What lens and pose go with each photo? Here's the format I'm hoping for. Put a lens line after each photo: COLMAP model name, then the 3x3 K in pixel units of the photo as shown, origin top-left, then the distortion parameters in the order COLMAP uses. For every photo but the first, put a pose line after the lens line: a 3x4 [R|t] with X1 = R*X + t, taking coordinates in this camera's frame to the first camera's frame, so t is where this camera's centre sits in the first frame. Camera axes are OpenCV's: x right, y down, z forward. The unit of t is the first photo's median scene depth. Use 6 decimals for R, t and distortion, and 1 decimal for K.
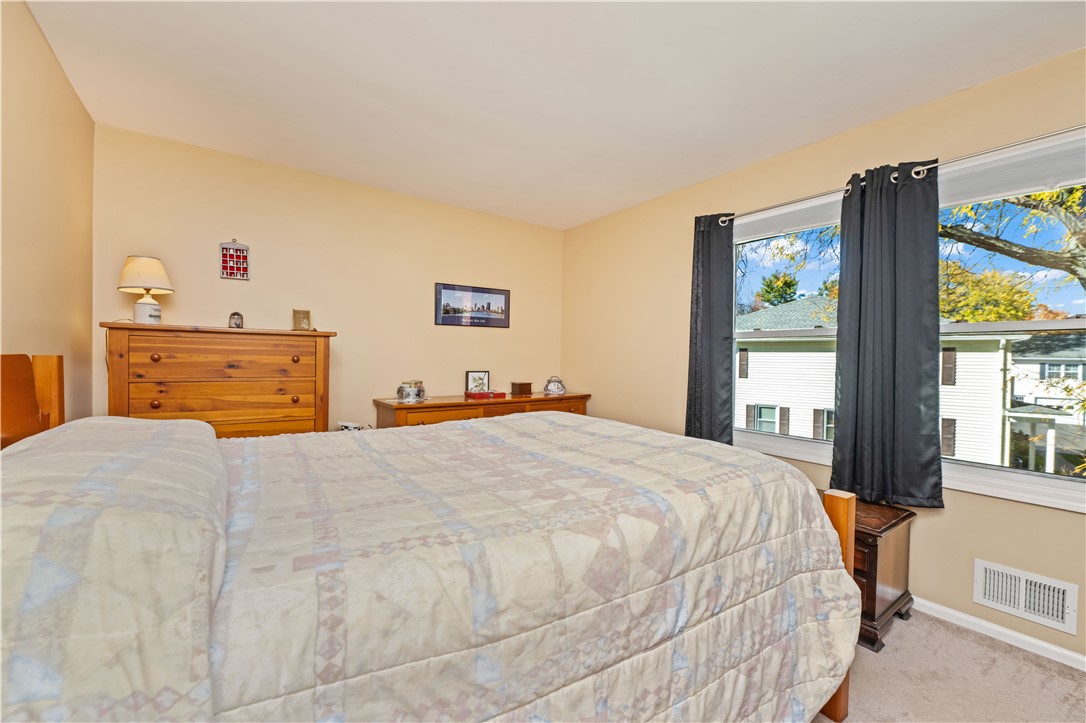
lens RADIAL K [[440.0, 0, 555.9], [0, 440.0, 352.7], [0, 0, 1]] dist [-0.001707, -0.000130]
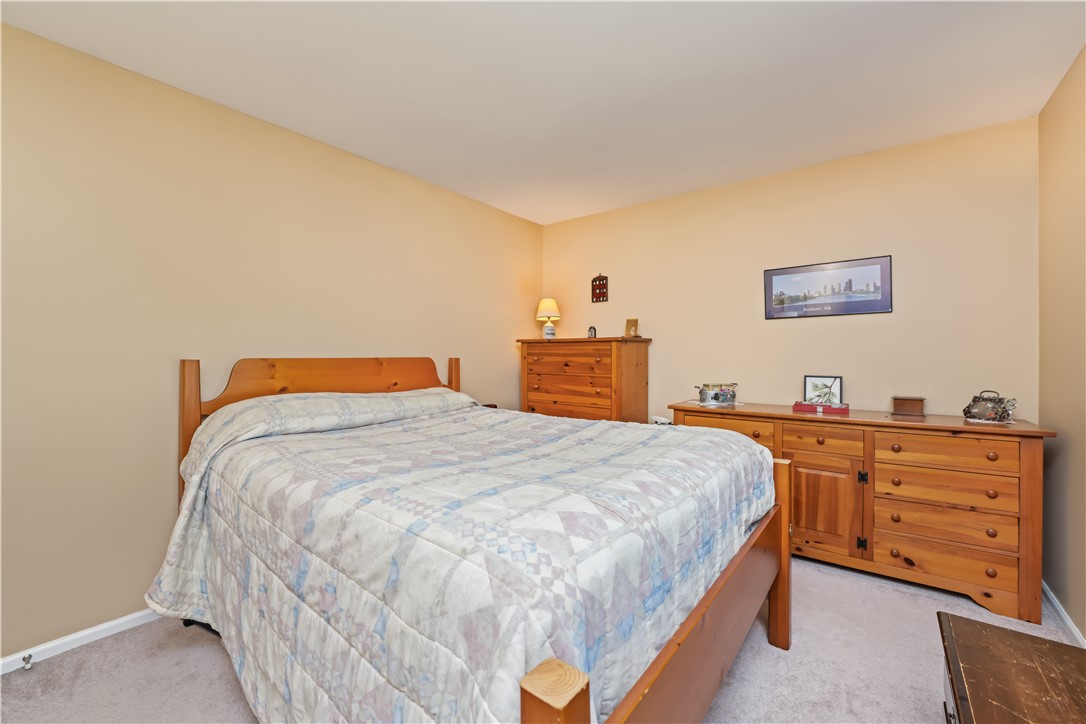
lens RADIAL K [[440.0, 0, 555.9], [0, 440.0, 353.2], [0, 0, 1]] dist [-0.001707, -0.000130]
pose [[0.268629, -0.015326, -0.963122, 0.490680], [0.014522, 0.999824, -0.011860, 0.006655], [0.963134, -0.010800, 0.268805, 0.433627]]
